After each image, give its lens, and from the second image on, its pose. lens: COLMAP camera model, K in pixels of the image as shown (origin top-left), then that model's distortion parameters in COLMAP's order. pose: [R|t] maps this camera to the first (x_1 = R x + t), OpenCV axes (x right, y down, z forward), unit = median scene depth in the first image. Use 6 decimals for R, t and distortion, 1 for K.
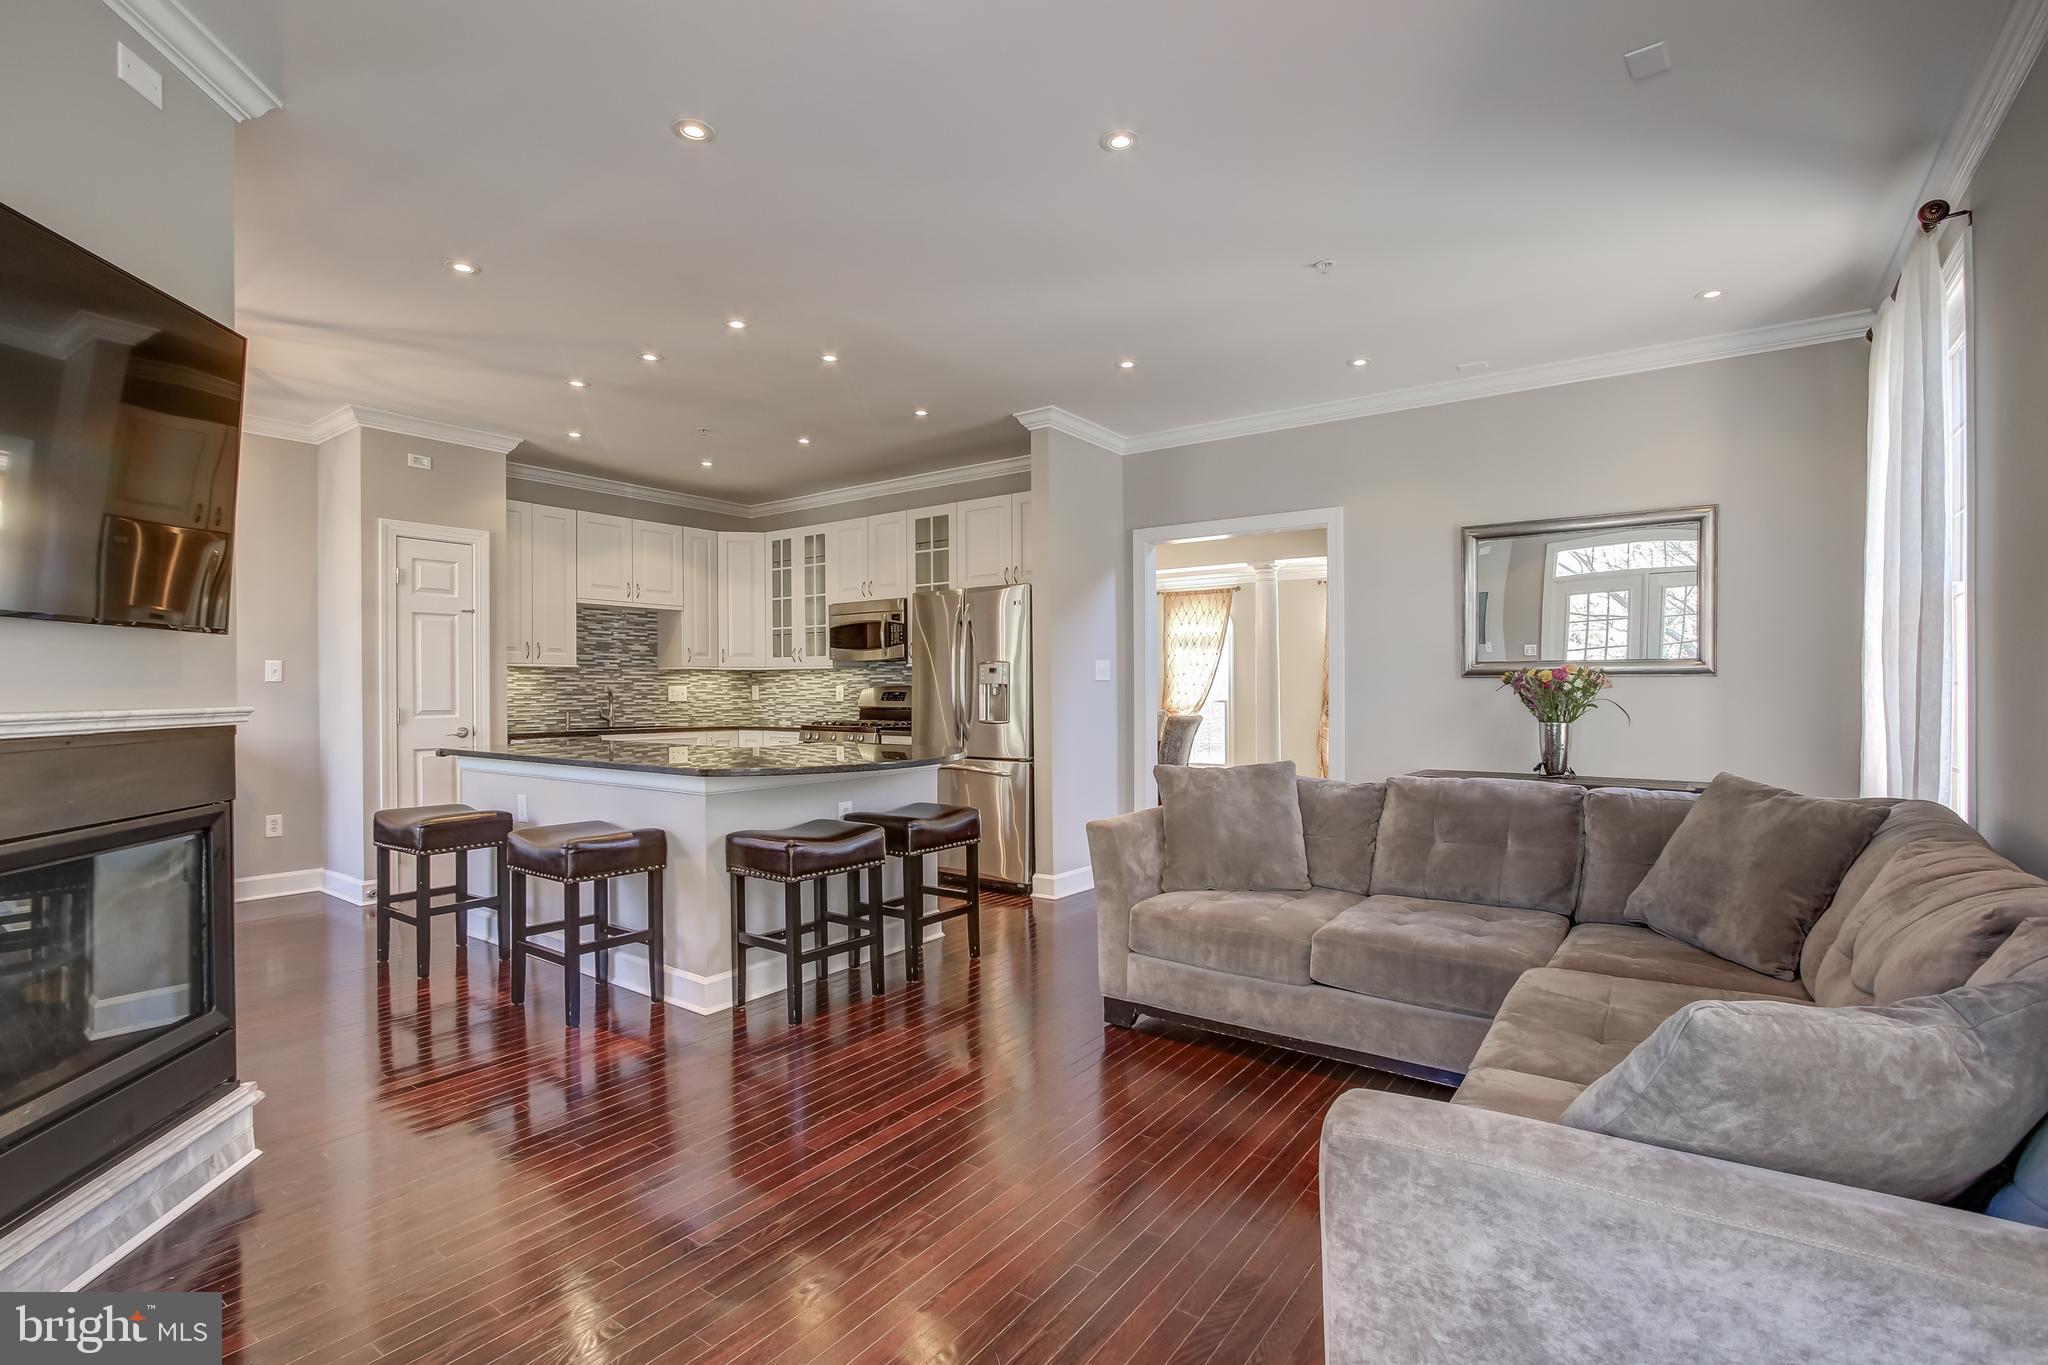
lens RADIAL K [[972.5, 0, 1044.8], [0, 972.5, 685.5], [0, 0, 1]] dist [-0.013568, 0.002728]
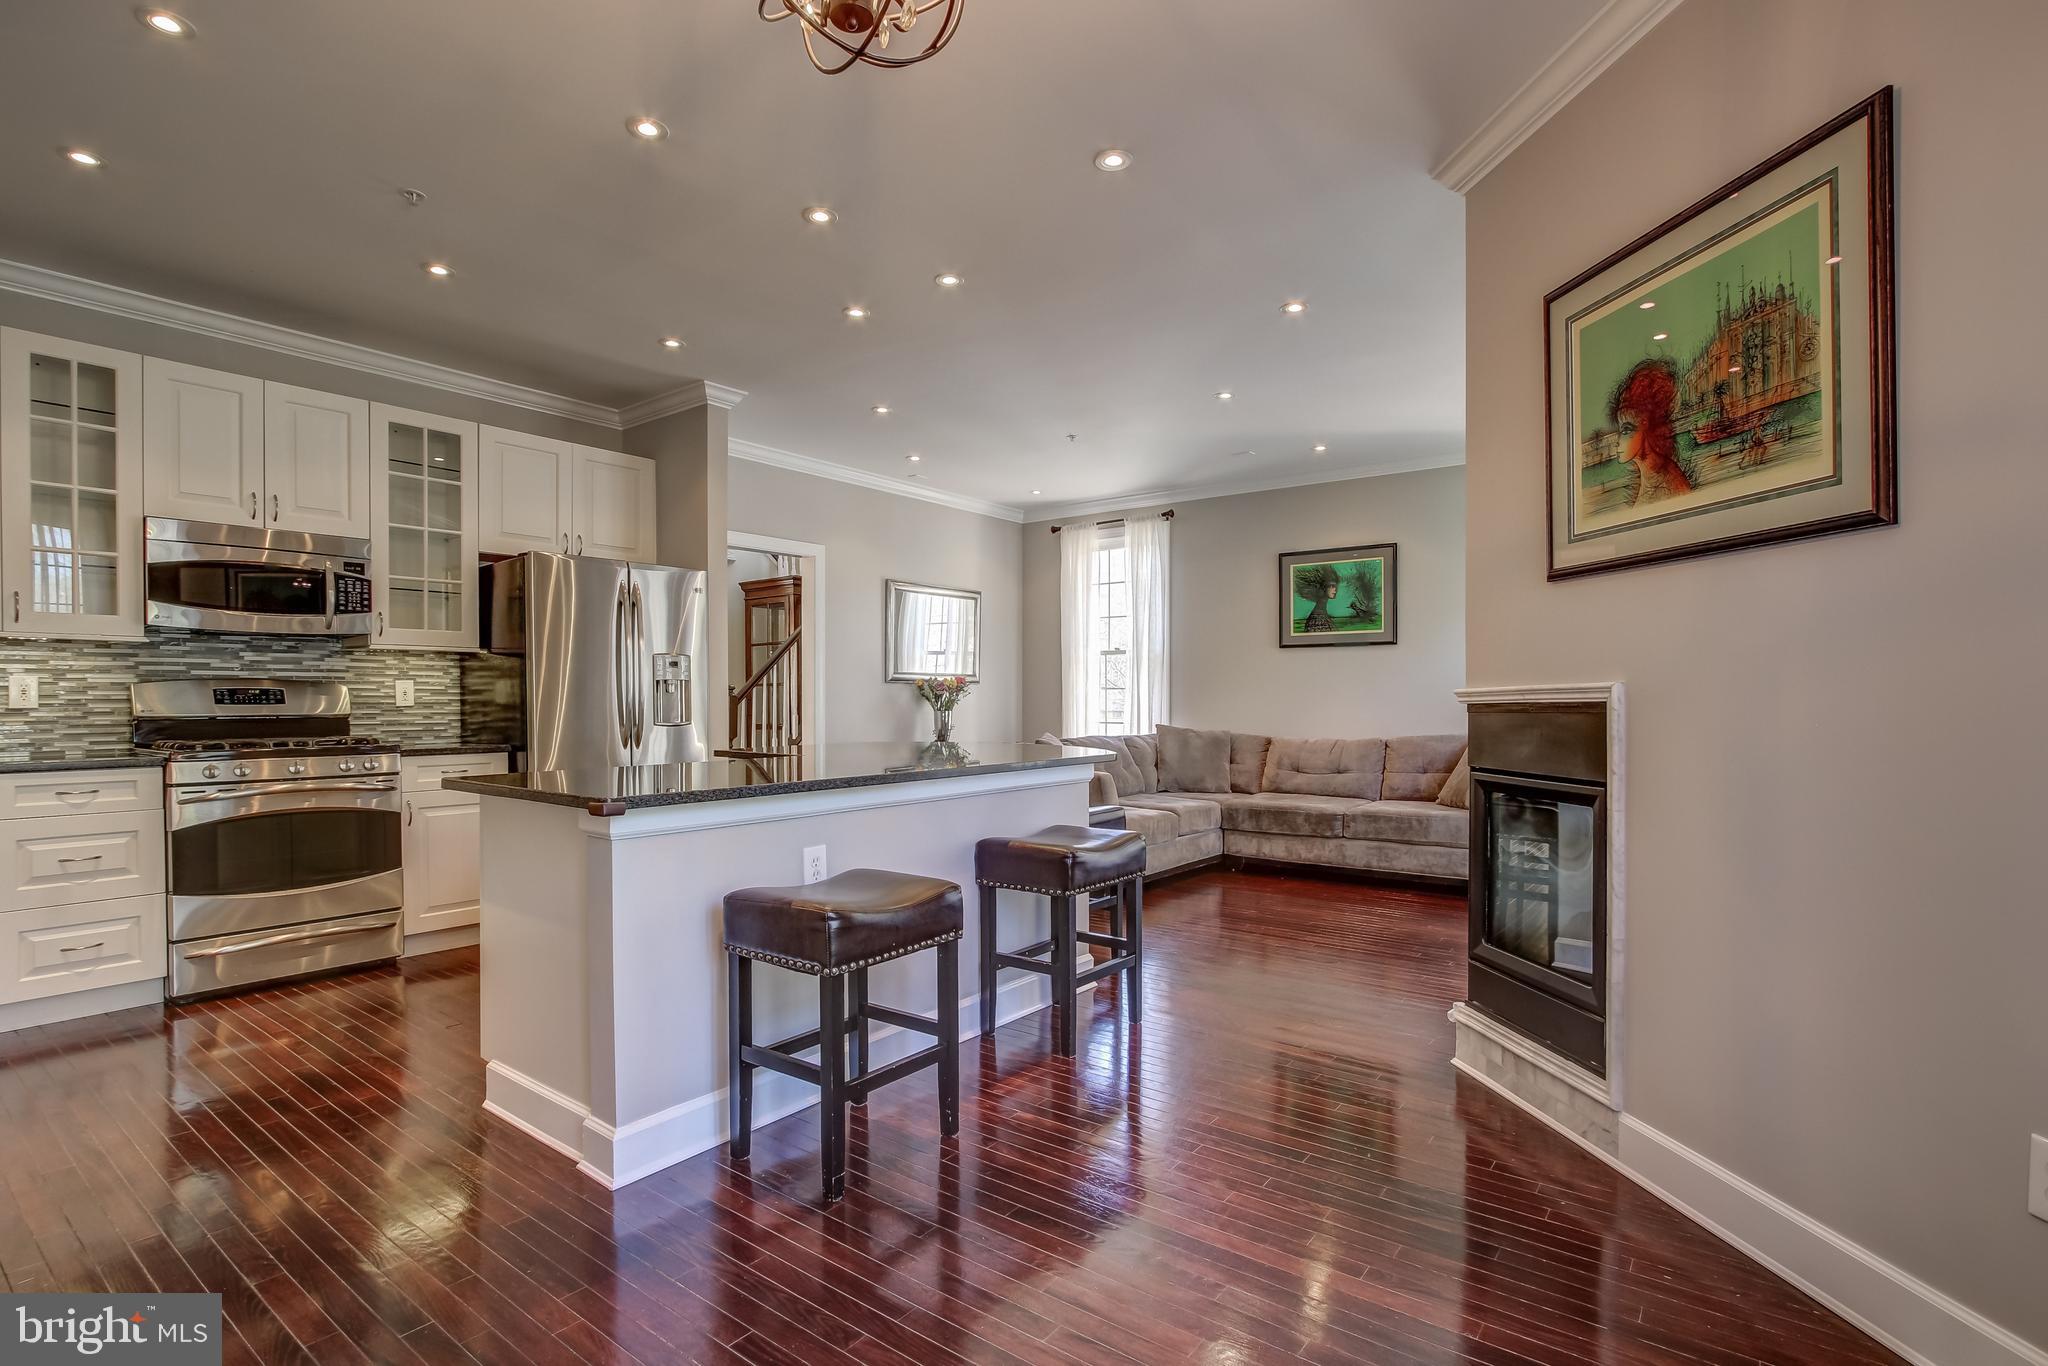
lens RADIAL K [[972.5, 0, 1013.3], [0, 972.5, 708.7], [0, 0, 1]] dist [-0.013568, 0.002728]
pose [[0.034606, -0.006765, 0.999378, -0.779786], [-0.001394, 0.999976, 0.006817, 0.014651], [-0.999400, -0.001629, 0.034596, 0.582227]]
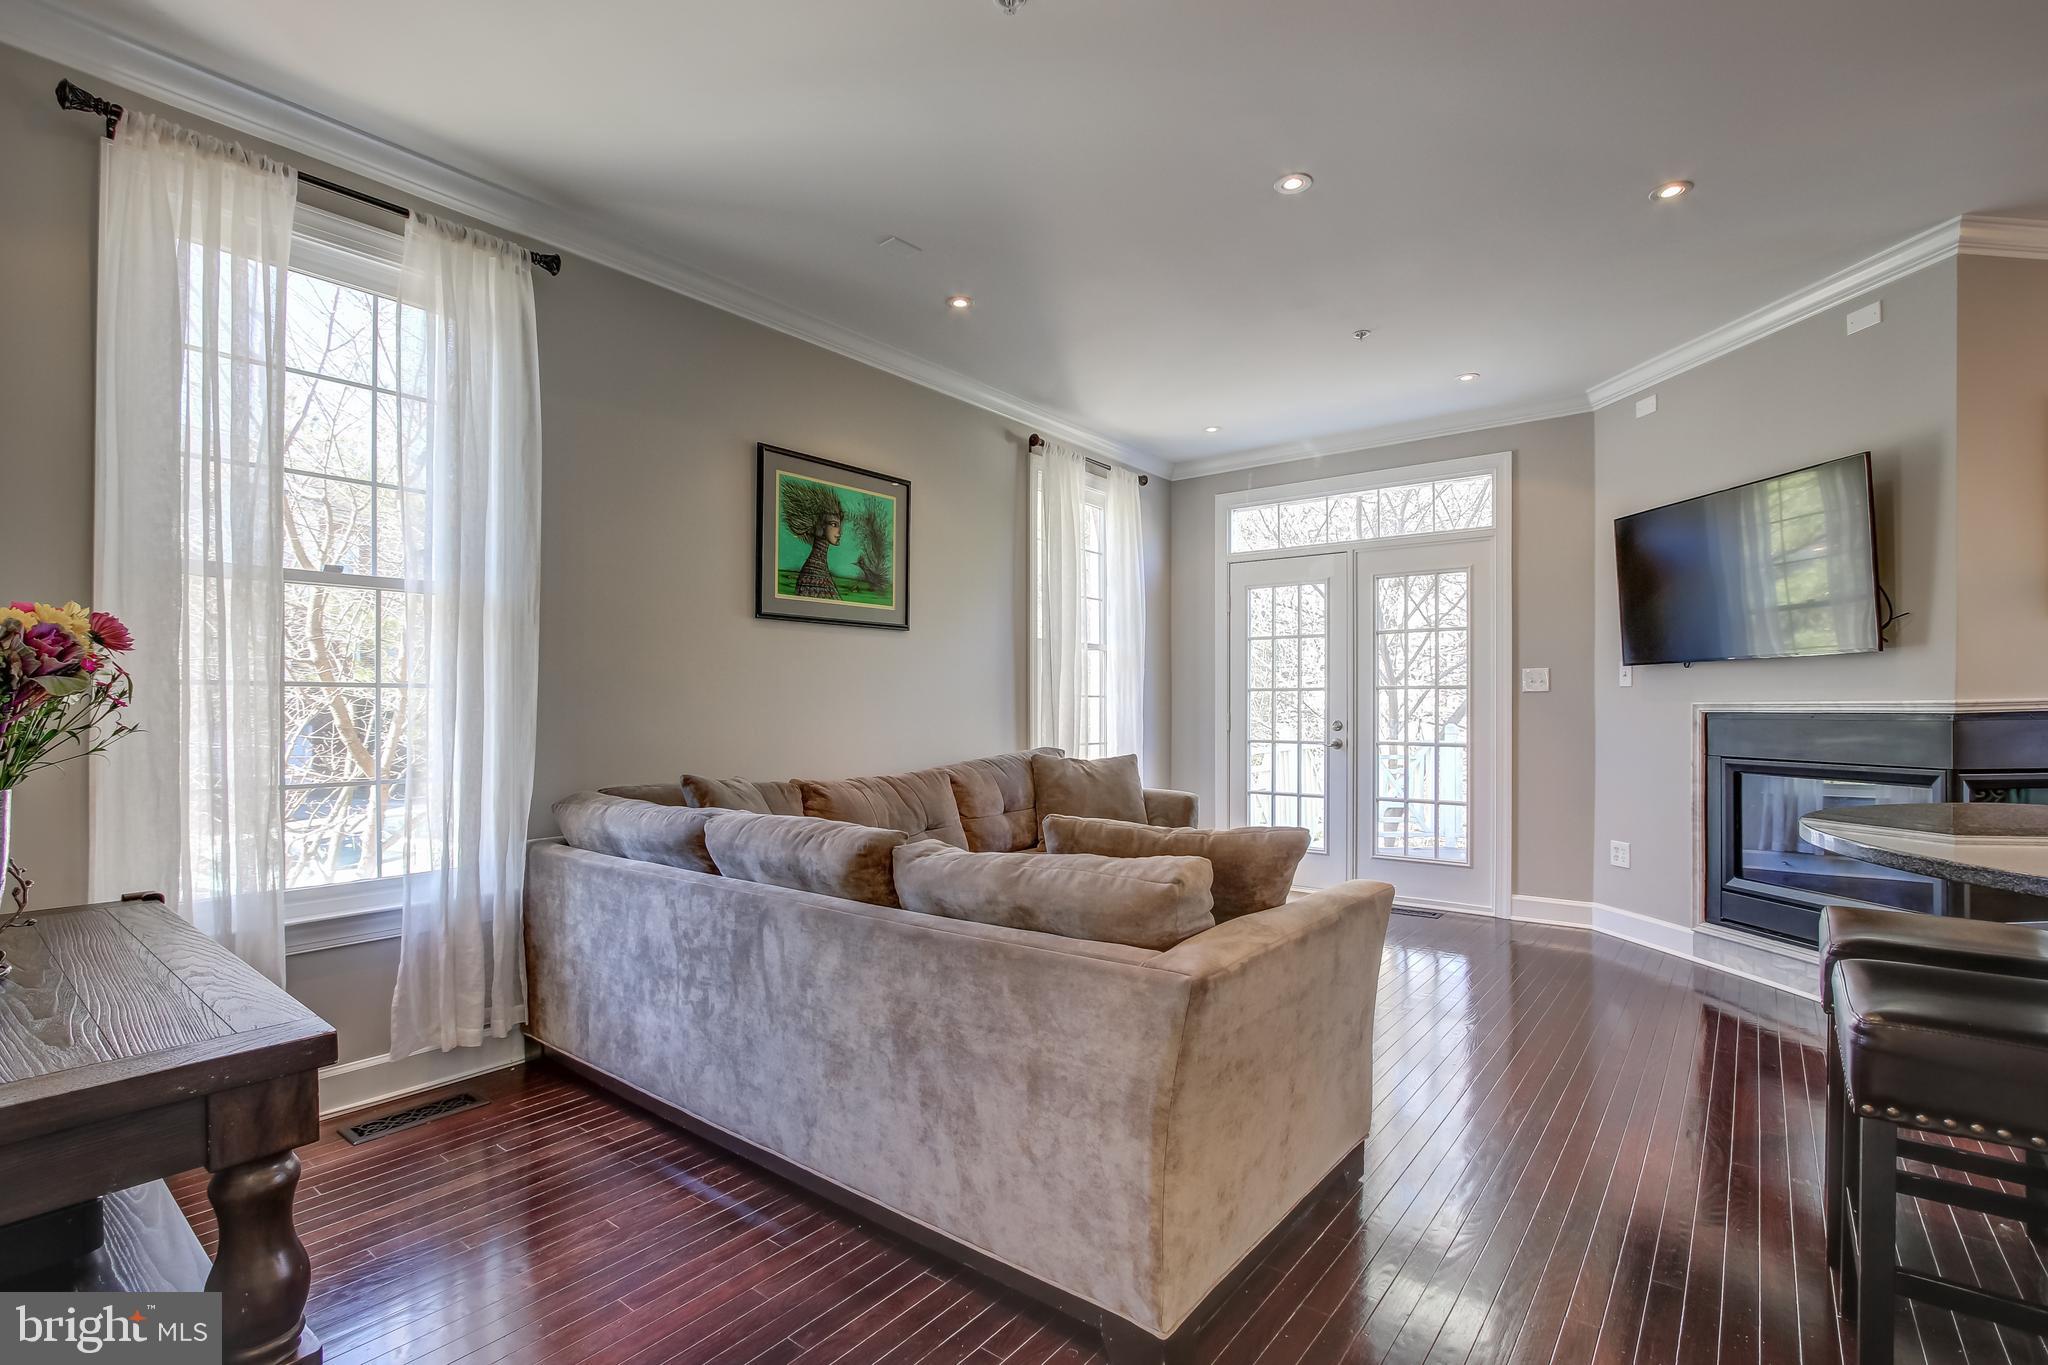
lens RADIAL K [[972.5, 0, 1013.7], [0, 972.5, 685.8], [0, 0, 1]] dist [-0.013568, 0.002728]
pose [[-0.999665, 0.003608, 0.025643, 0.149178], [0.003290, 0.999917, -0.012448, 0.001525], [-0.025686, -0.012359, -0.999594, 0.897341]]
